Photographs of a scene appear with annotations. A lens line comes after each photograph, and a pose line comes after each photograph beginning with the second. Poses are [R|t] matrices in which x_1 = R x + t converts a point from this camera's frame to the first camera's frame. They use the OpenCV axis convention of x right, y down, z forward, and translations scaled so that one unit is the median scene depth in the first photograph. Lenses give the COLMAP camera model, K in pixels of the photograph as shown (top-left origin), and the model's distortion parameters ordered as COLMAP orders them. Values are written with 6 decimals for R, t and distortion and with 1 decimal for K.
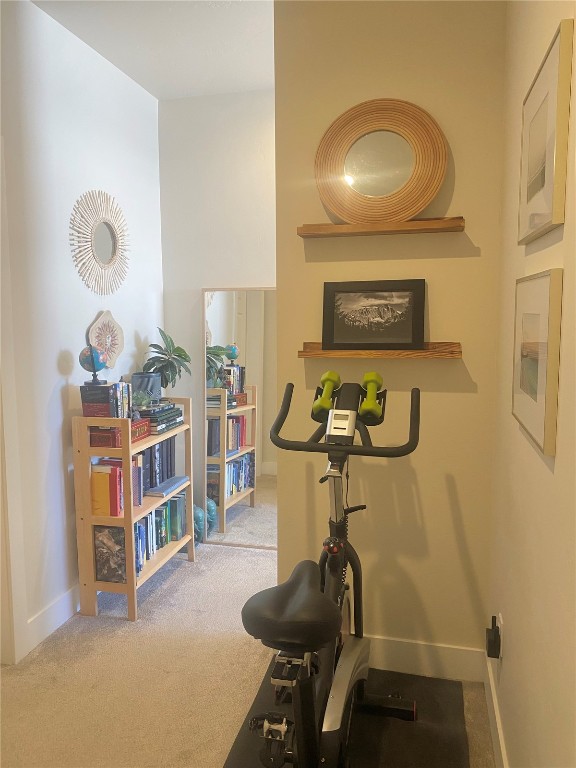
lens RADIAL K [[580.9, 0, 288.3], [0, 580.9, 372.2], [0, 0, 1]] dist [0.046703, -0.005390]
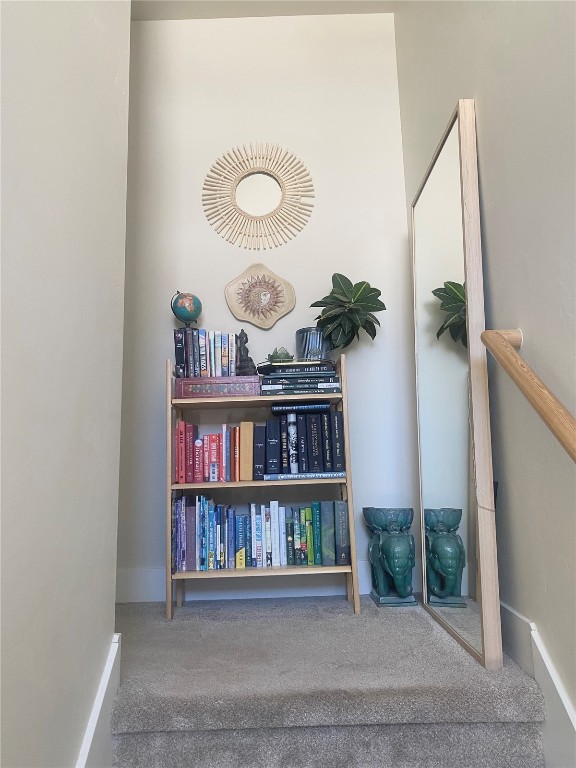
lens RADIAL K [[580.9, 0, 288.3], [0, 580.9, 372.2], [0, 0, 1]] dist [0.046703, -0.005390]
pose [[0.255533, -0.159699, -0.953519, 0.501859], [-0.072180, 0.980359, -0.183538, 0.207497], [0.964102, 0.115725, 0.238987, 0.819508]]
